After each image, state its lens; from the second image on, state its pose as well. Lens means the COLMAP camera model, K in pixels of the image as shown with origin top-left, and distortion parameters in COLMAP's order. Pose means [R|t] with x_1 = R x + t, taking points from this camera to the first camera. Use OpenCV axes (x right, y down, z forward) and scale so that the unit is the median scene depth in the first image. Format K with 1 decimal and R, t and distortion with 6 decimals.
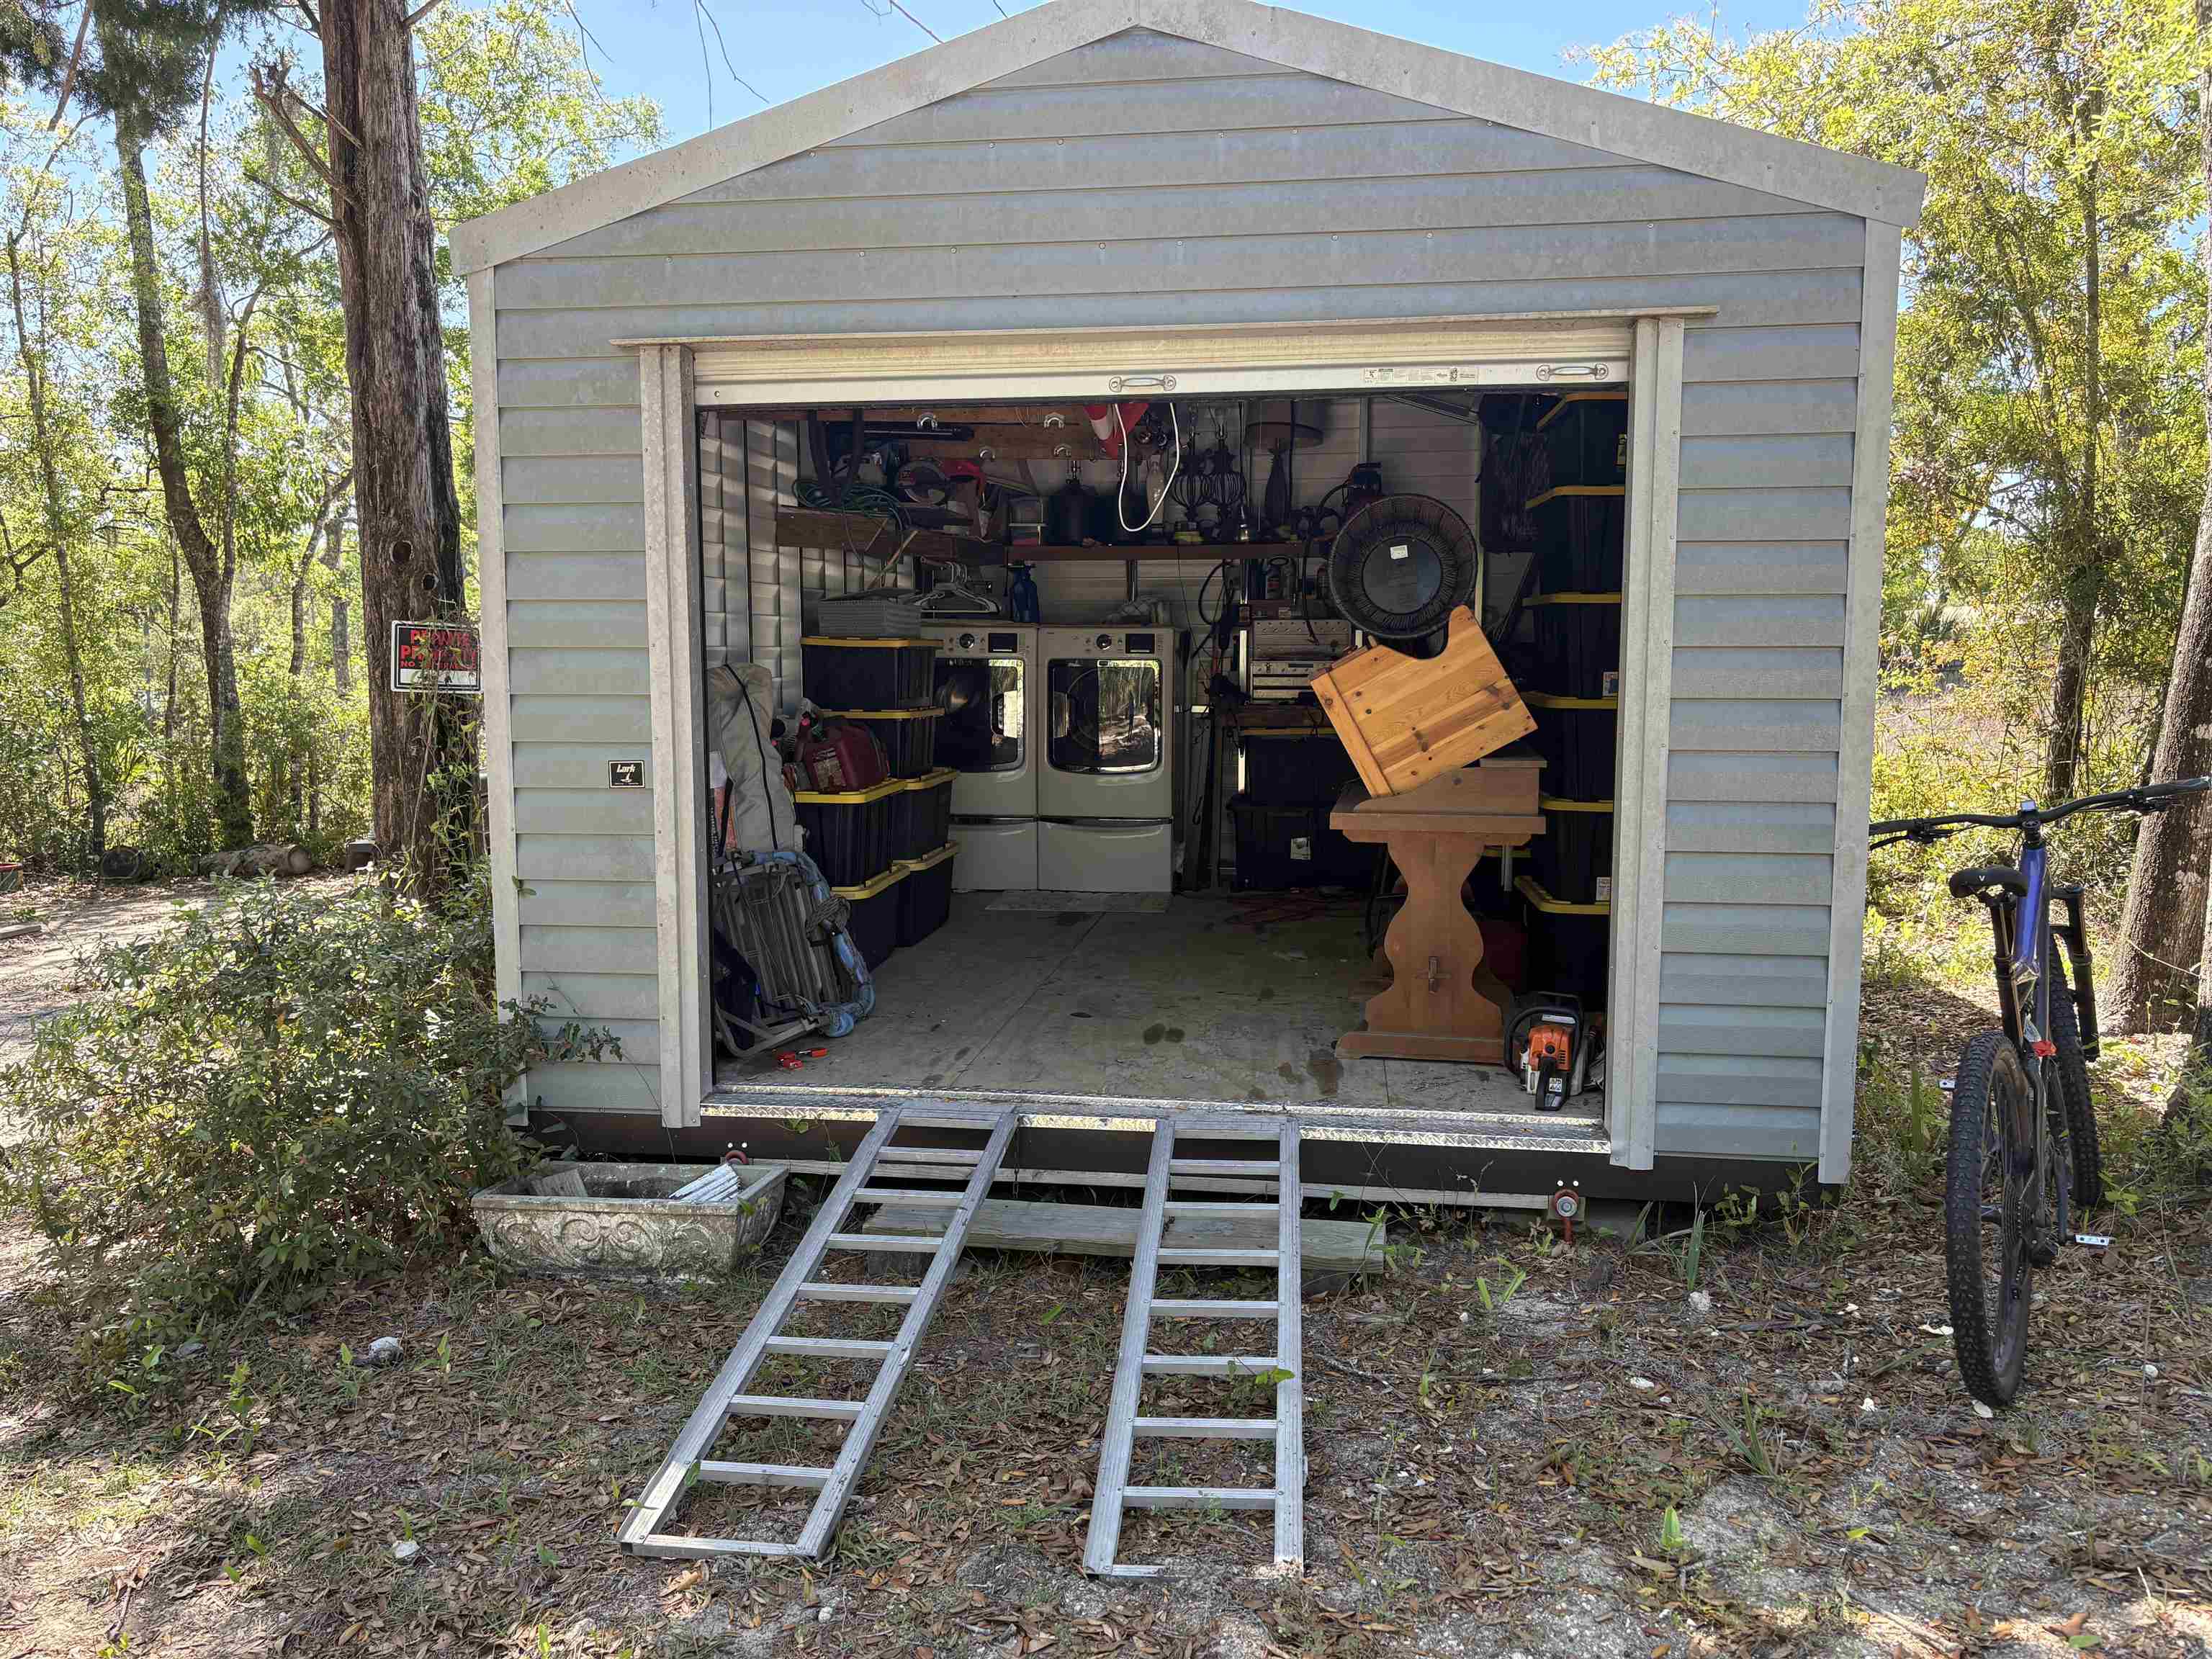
lens RADIAL K [[1657.6, 0, 1106.0], [0, 1657.6, 829.5], [0, 0, 1]] dist [0.061799, -0.000418]
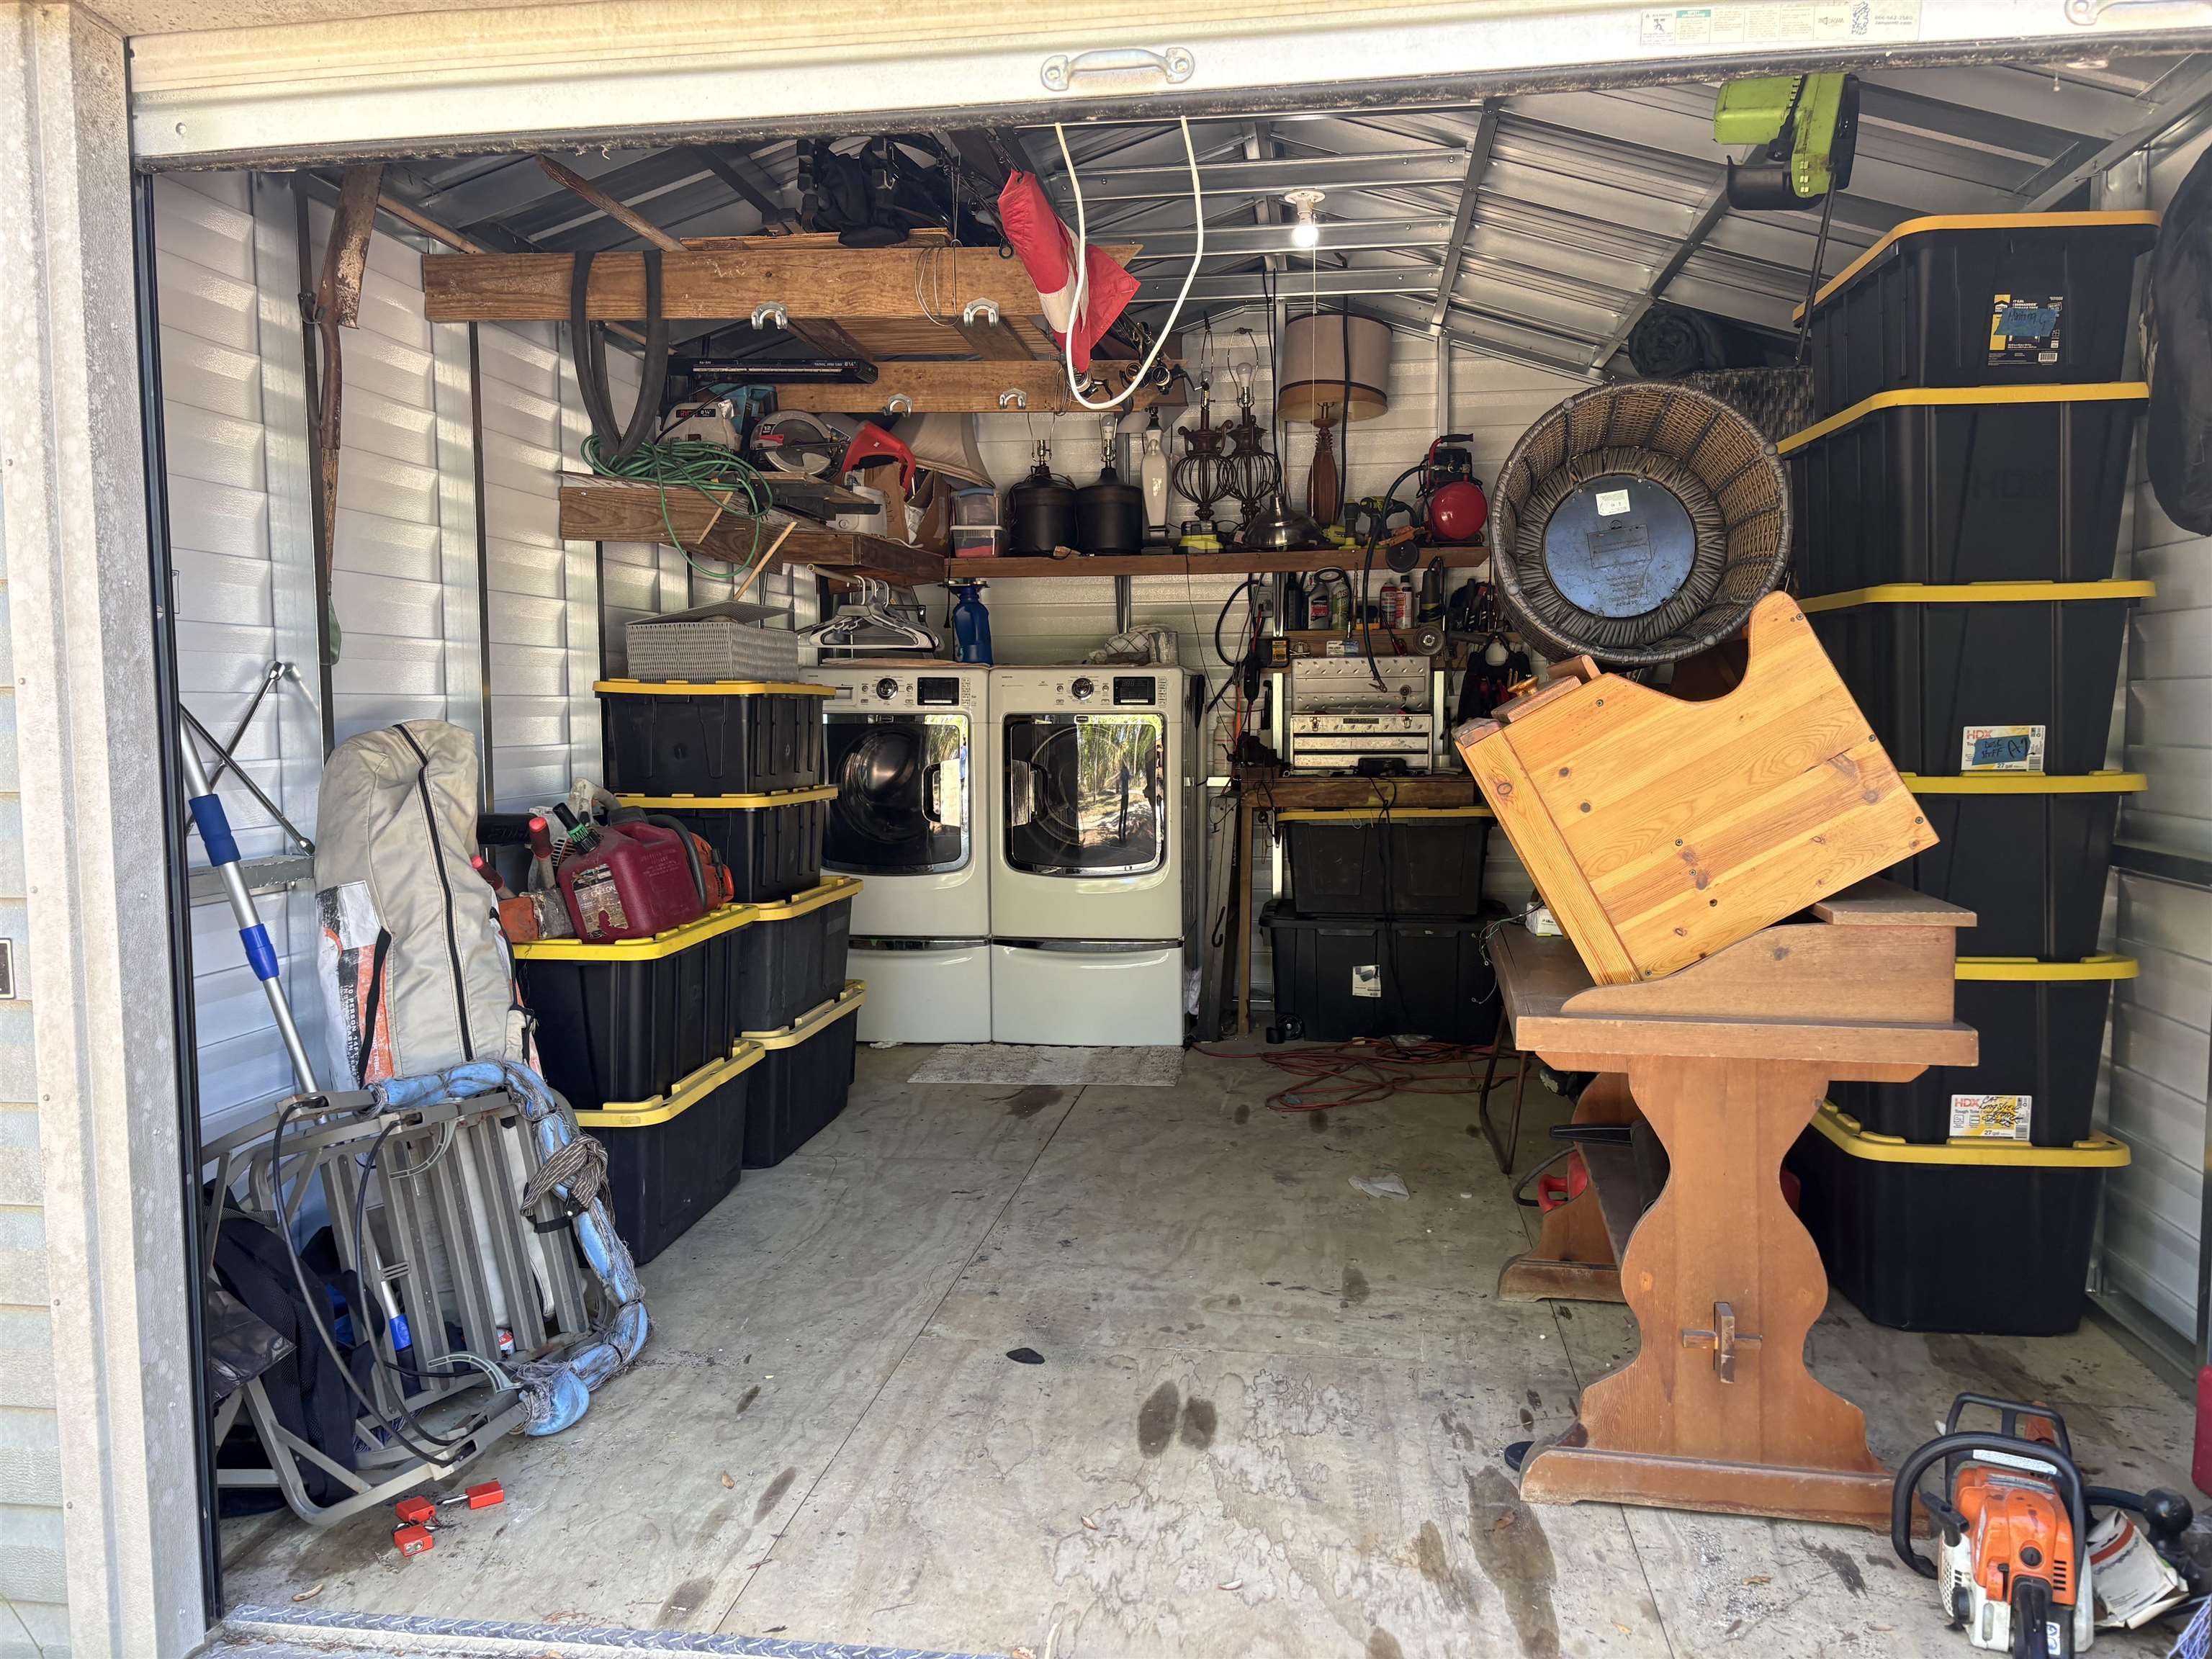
lens RADIAL K [[1683.8, 0, 1106.0], [0, 1683.8, 829.5], [0, 0, 1]] dist [-0.004016, -0.003271]
pose [[0.999974, -0.007022, -0.001598, 0.009342], [0.006959, 0.999308, -0.036541, -0.028012], [0.001854, 0.036529, 0.999331, 0.295378]]
